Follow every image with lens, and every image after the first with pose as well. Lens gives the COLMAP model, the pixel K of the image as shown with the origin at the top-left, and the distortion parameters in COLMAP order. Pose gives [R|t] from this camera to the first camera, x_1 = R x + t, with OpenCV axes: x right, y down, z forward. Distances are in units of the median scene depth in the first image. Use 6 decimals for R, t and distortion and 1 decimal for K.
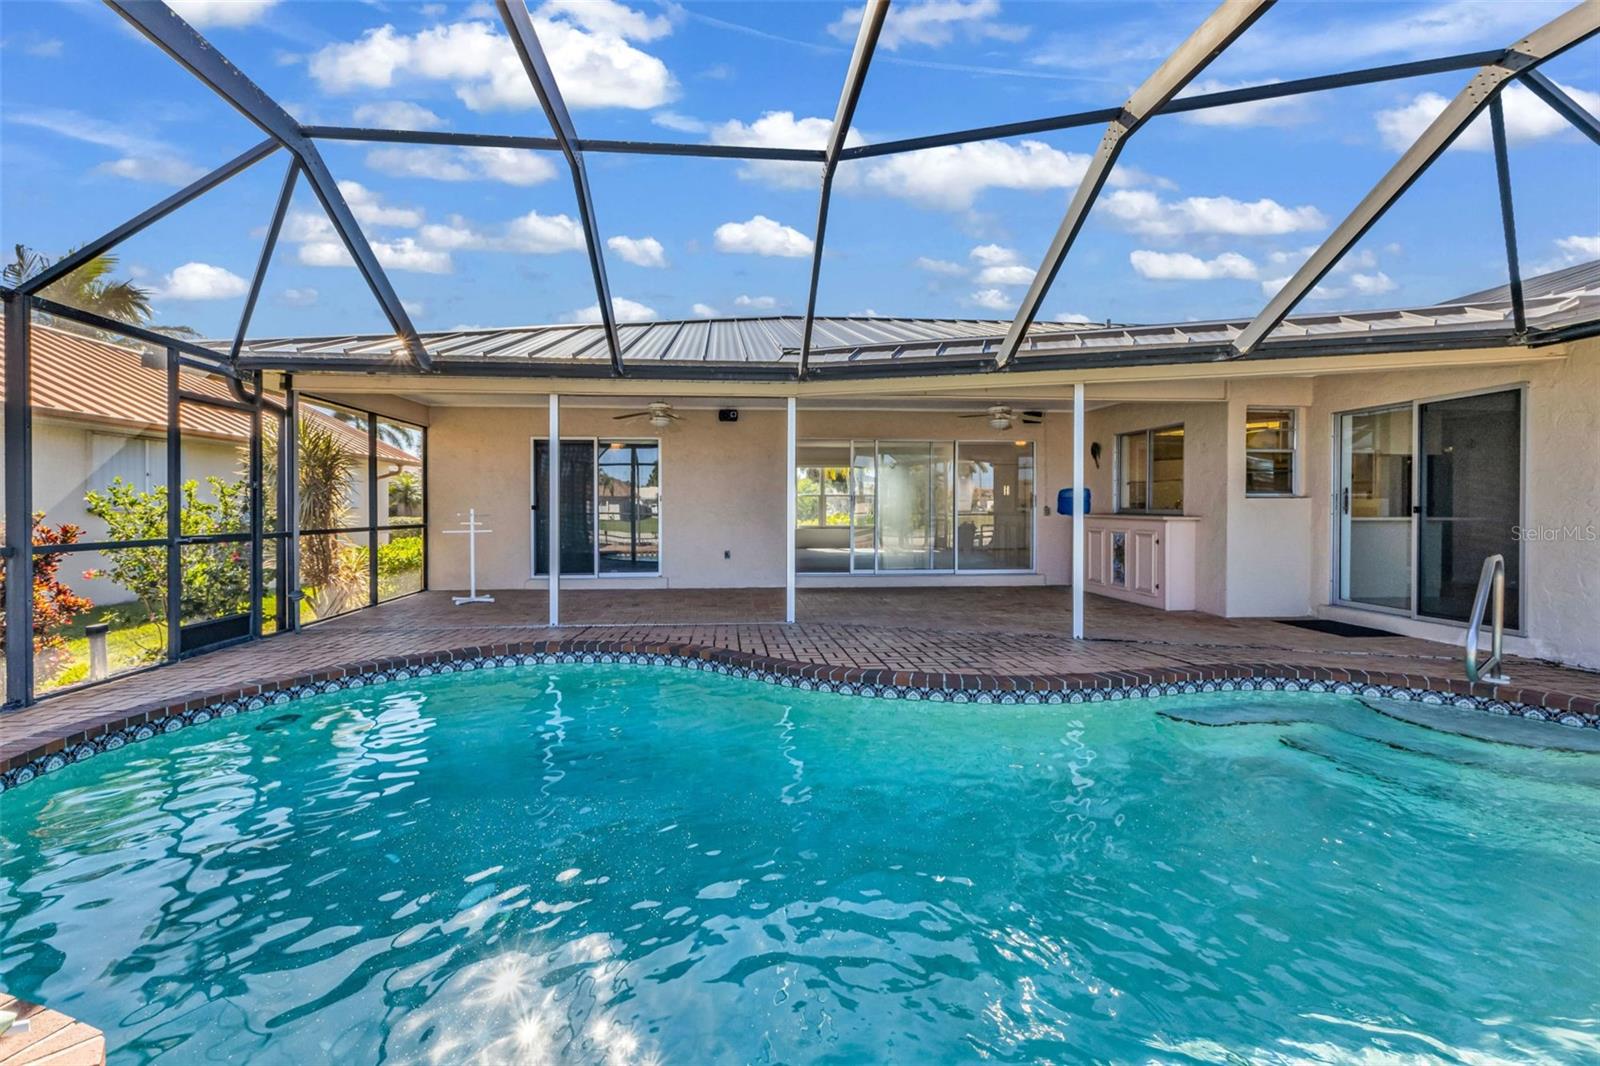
lens RADIAL K [[706.7, 0, 798.3], [0, 706.7, 517.6], [0, 0, 1]] dist [0.001750, -0.001544]
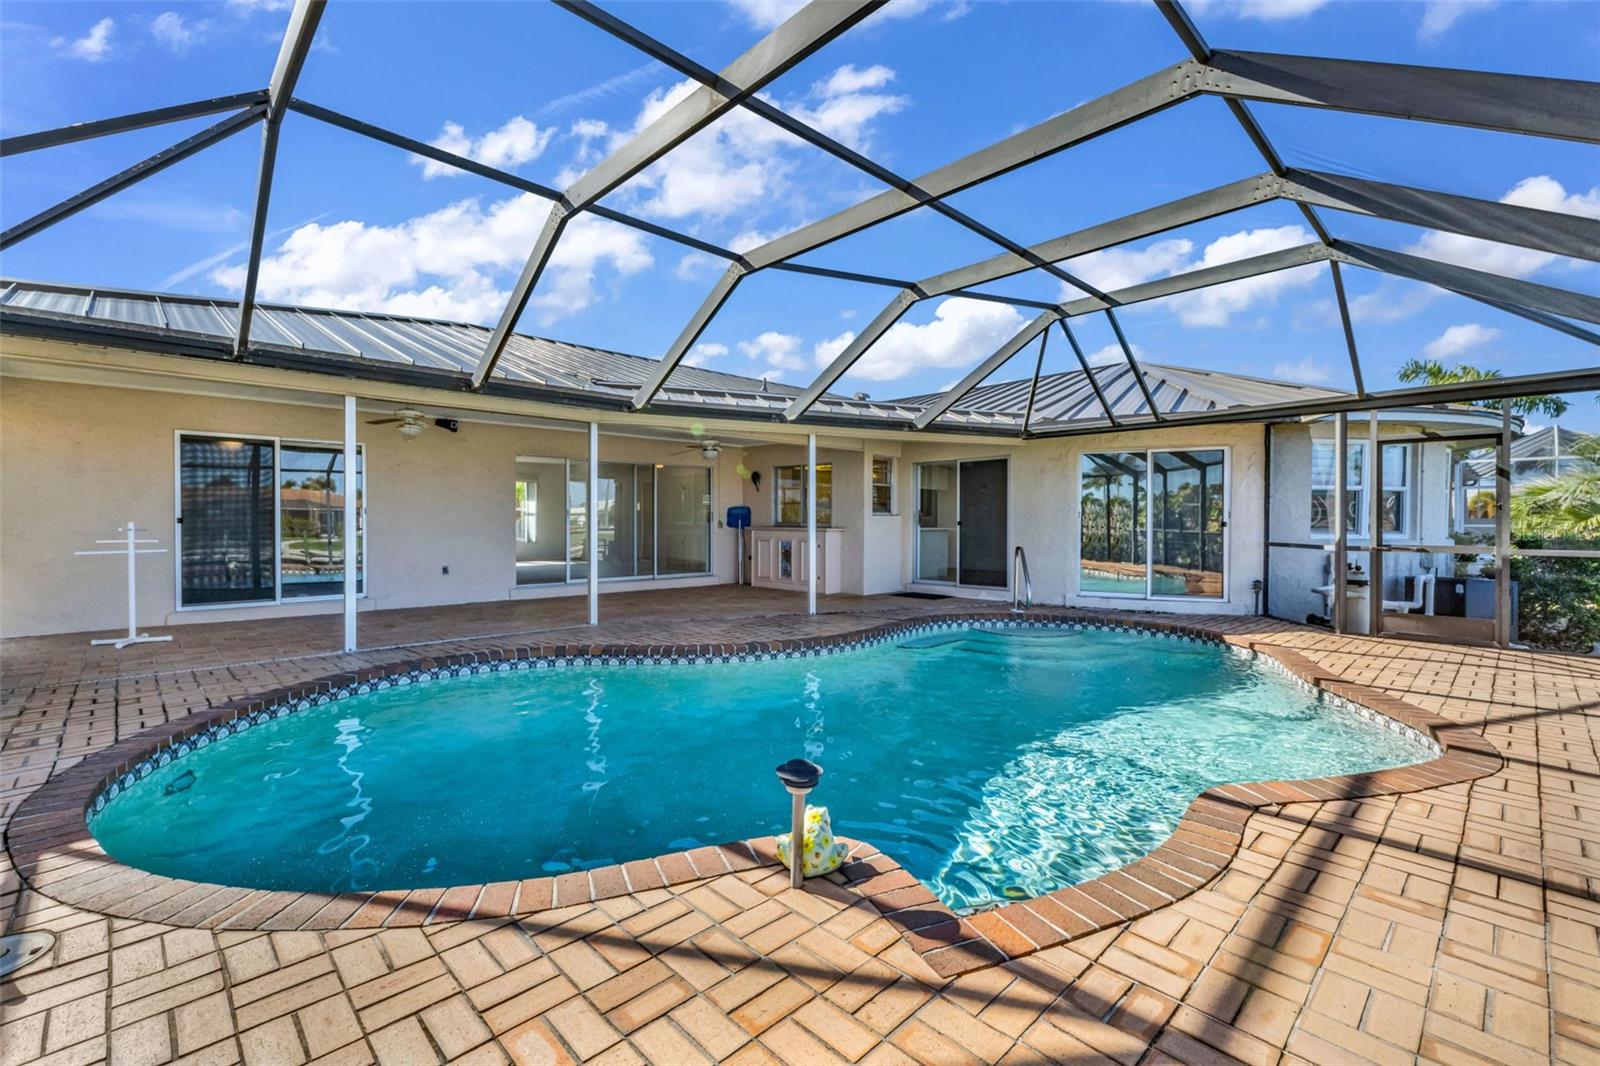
lens RADIAL K [[706.7, 0, 793.4], [0, 706.7, 526.8], [0, 0, 1]] dist [0.001750, -0.001544]
pose [[0.766768, -0.002758, 0.641919, -0.461514], [0.008038, 0.999954, -0.005304, 0.003067], [-0.641874, 0.009227, 0.766754, -0.054612]]
